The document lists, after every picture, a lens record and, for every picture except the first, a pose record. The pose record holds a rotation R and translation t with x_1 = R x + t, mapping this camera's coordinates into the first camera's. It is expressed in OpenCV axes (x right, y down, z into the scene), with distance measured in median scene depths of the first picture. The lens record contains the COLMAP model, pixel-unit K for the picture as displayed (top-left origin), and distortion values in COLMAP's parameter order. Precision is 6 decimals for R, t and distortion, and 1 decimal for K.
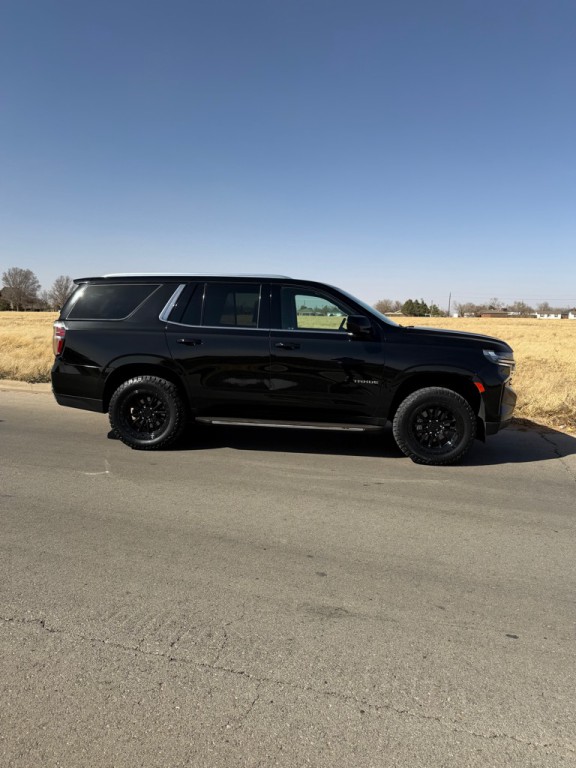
lens RADIAL K [[560.5, 0, 289.2], [0, 560.5, 380.7], [0, 0, 1]] dist [0.053191, -0.083635]
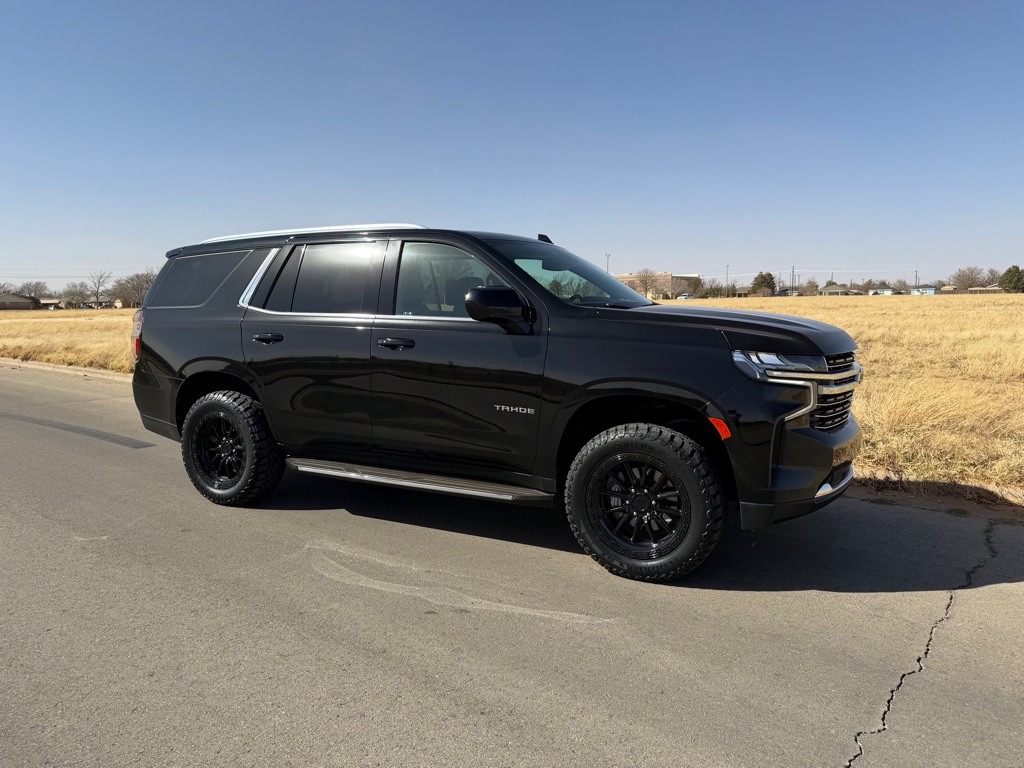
lens RADIAL K [[747.3, 0, 519.7], [0, 747.3, 382.6], [0, 0, 1]] dist [0.053191, -0.083635]
pose [[0.927852, 0.014862, -0.372653, 0.384741], [-0.017569, 0.999838, -0.003869, -0.020603], [0.372535, 0.010137, 0.927963, 0.314974]]
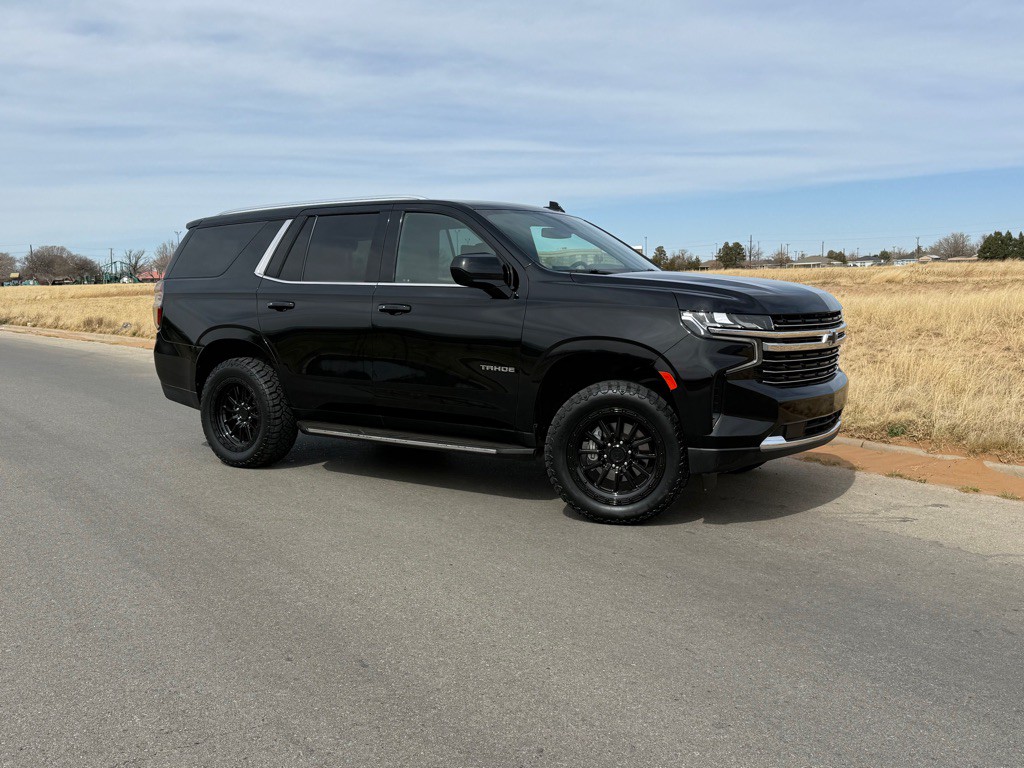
lens RADIAL K [[1020.6, 0, 528.8], [0, 1020.6, 391.6], [0, 0, 1]] dist [0.045838, 0.000000]
pose [[0.880764, 0.021469, -0.473069, 0.625466], [-0.025989, 0.999658, -0.003020, 0.025960], [0.472843, 0.014954, 0.881020, 0.081329]]
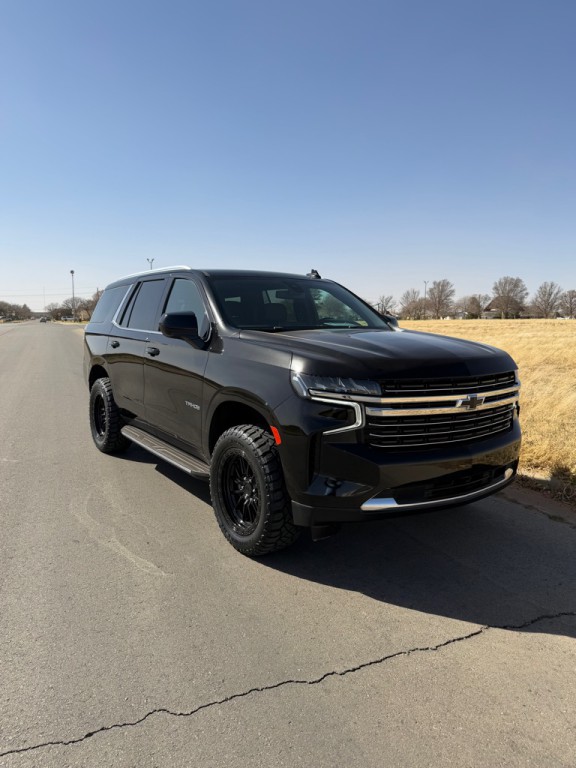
lens RADIAL K [[560.5, 0, 288.2], [0, 560.5, 384.8], [0, 0, 1]] dist [0.053191, -0.083635]
pose [[0.644377, 0.078222, -0.760697, 0.711548], [-0.083539, 0.996002, 0.031653, -0.054115], [0.760131, 0.043152, 0.648335, 0.591533]]
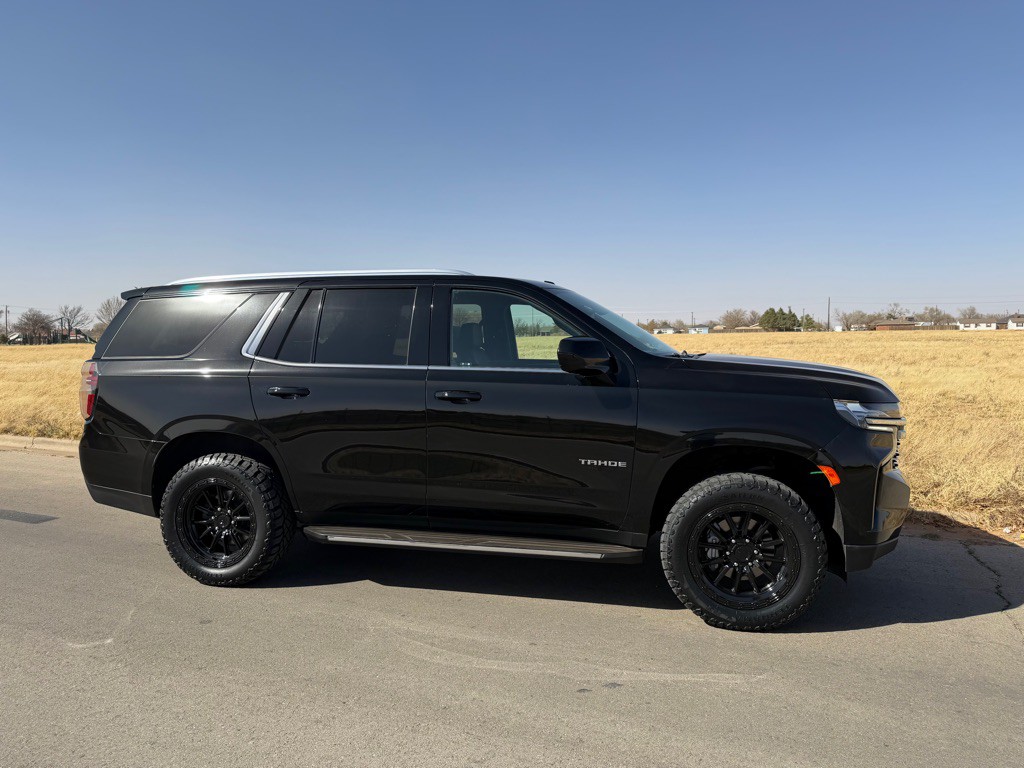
lens RADIAL K [[747.3, 0, 517.8], [0, 747.3, 377.7], [0, 0, 1]] dist [0.053191, -0.083635]
pose [[0.992626, -0.019561, -0.119633, 0.134226], [0.012377, 0.998091, -0.060502, -0.034941], [0.120588, 0.058575, 0.990973, 0.277565]]
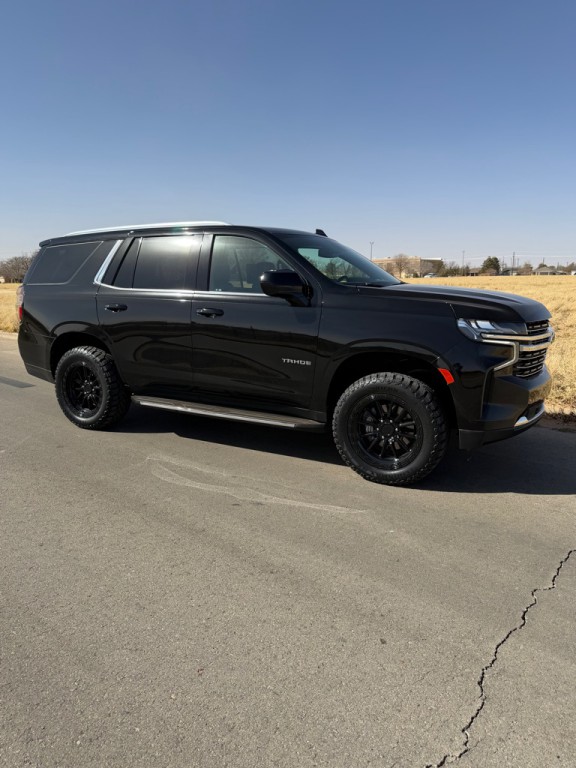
lens RADIAL K [[560.5, 0, 293.3], [0, 560.5, 388.7], [0, 0, 1]] dist [0.053191, -0.083635]
pose [[0.920977, 0.052600, -0.386050, 0.394652], [-0.022792, 0.996422, 0.081390, -0.021632], [0.388949, -0.066159, 0.918880, 0.299621]]
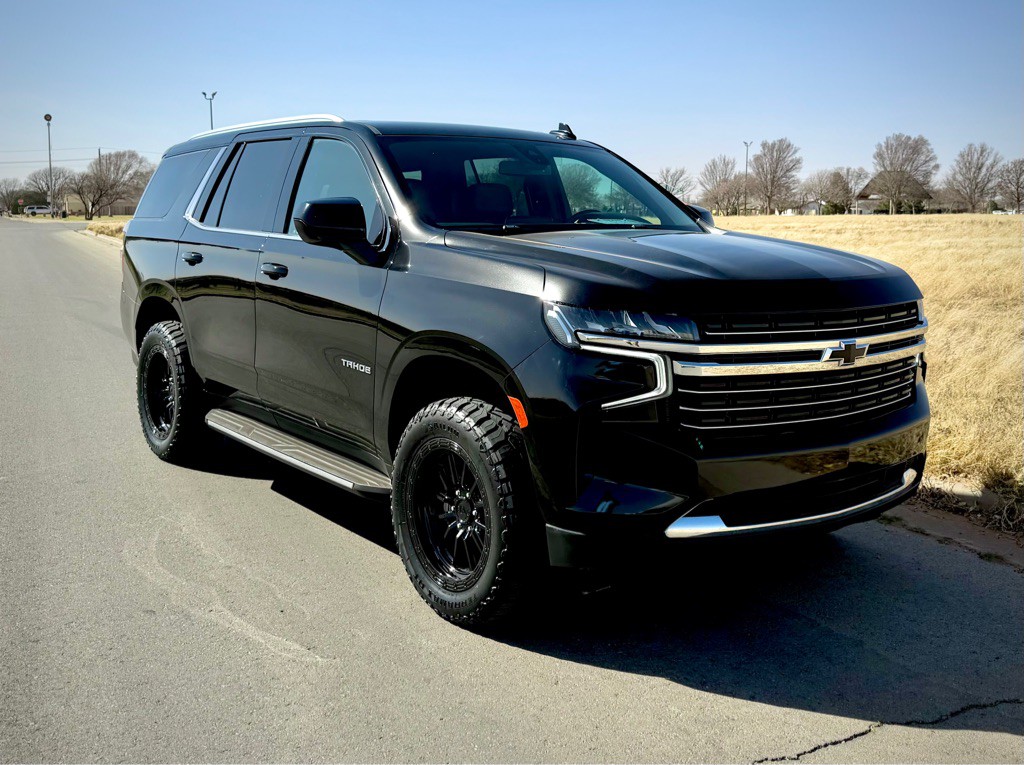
lens RADIAL K [[1103.2, 0, 560.3], [0, 1103.2, 322.1], [0, 0, 1]] dist [0.038739, 0.000000]
pose [[0.697358, 0.061244, -0.714101, 0.748304], [-0.079681, 0.996791, 0.007677, -0.044539], [0.712280, 0.051547, 0.700000, 0.520820]]
